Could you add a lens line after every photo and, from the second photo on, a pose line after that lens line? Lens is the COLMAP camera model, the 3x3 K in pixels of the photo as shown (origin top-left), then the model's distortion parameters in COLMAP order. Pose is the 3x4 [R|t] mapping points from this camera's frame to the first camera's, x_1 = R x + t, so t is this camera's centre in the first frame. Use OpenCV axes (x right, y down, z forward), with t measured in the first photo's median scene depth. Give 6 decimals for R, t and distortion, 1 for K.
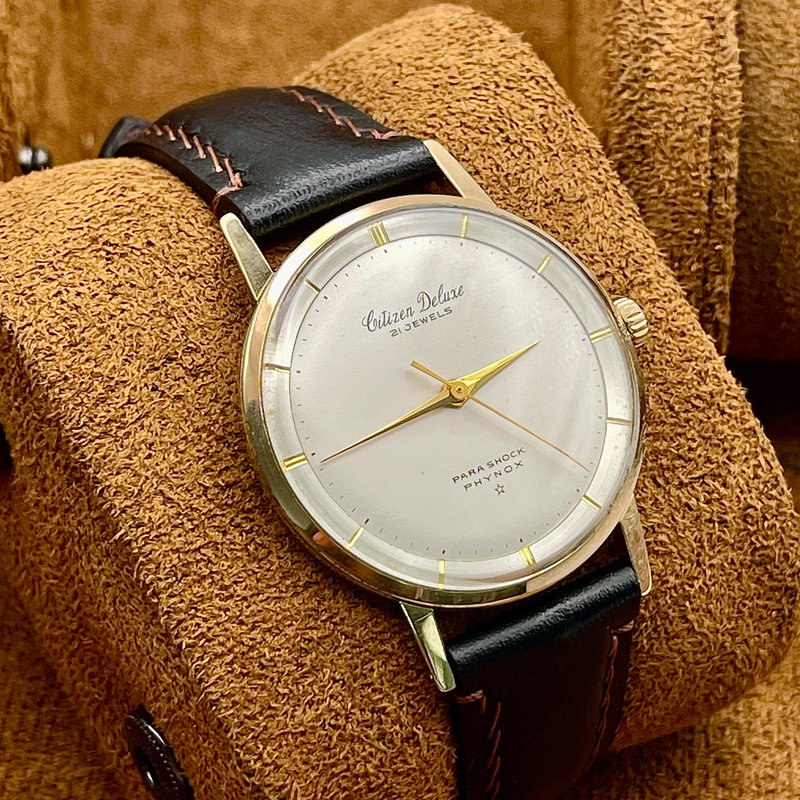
lens RADIAL K [[2451.1, 0, 403.8], [0, 2451.1, 404.8], [0, 0, 1]] dist [0.288990, 0.000000]
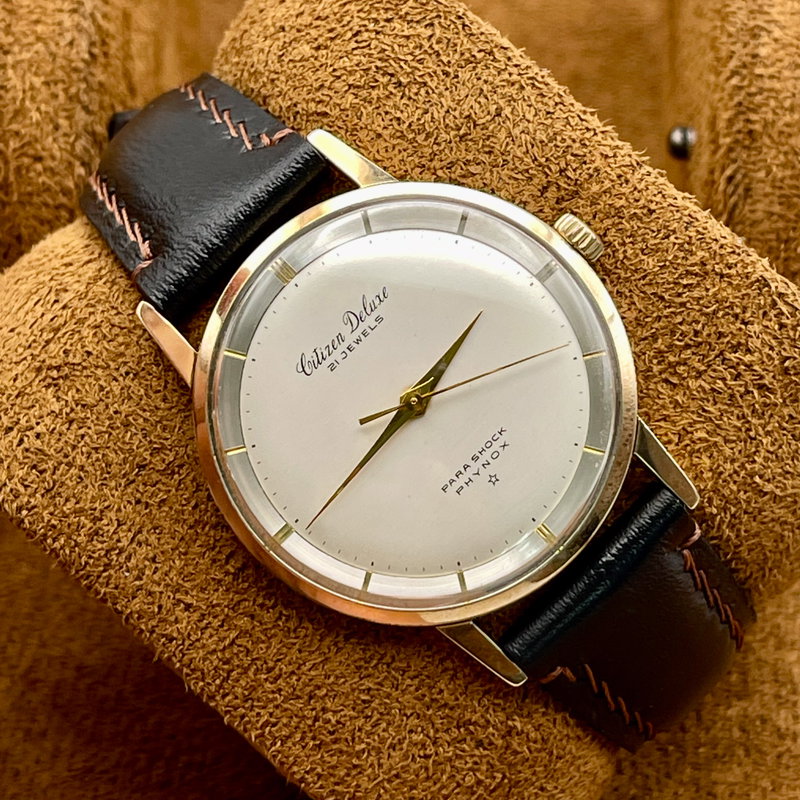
lens RADIAL K [[2451.1, 0, 401.0], [0, 2451.1, 415.6], [0, 0, 1]] dist [0.288990, 0.000000]
pose [[0.891661, -0.324208, -0.315958, 0.313683], [0.393287, 0.900412, 0.185968, -0.178079], [0.224200, -0.290083, 0.930369, 0.105214]]
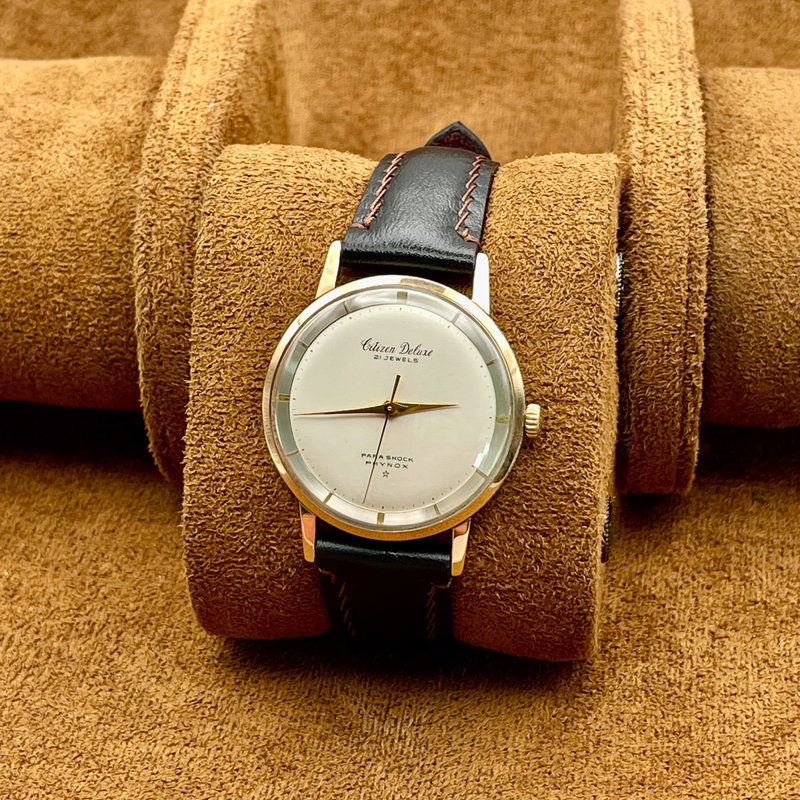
lens RADIAL K [[1907.5, 0, 399.9], [0, 1907.5, 398.0], [0, 0, 1]] dist [0.444636, 0.000000]
pose [[0.763239, 0.503461, -0.404961, 0.522282], [-0.404774, 0.861104, 0.307665, -0.393106], [0.503611, -0.070904, 0.861016, -0.071832]]
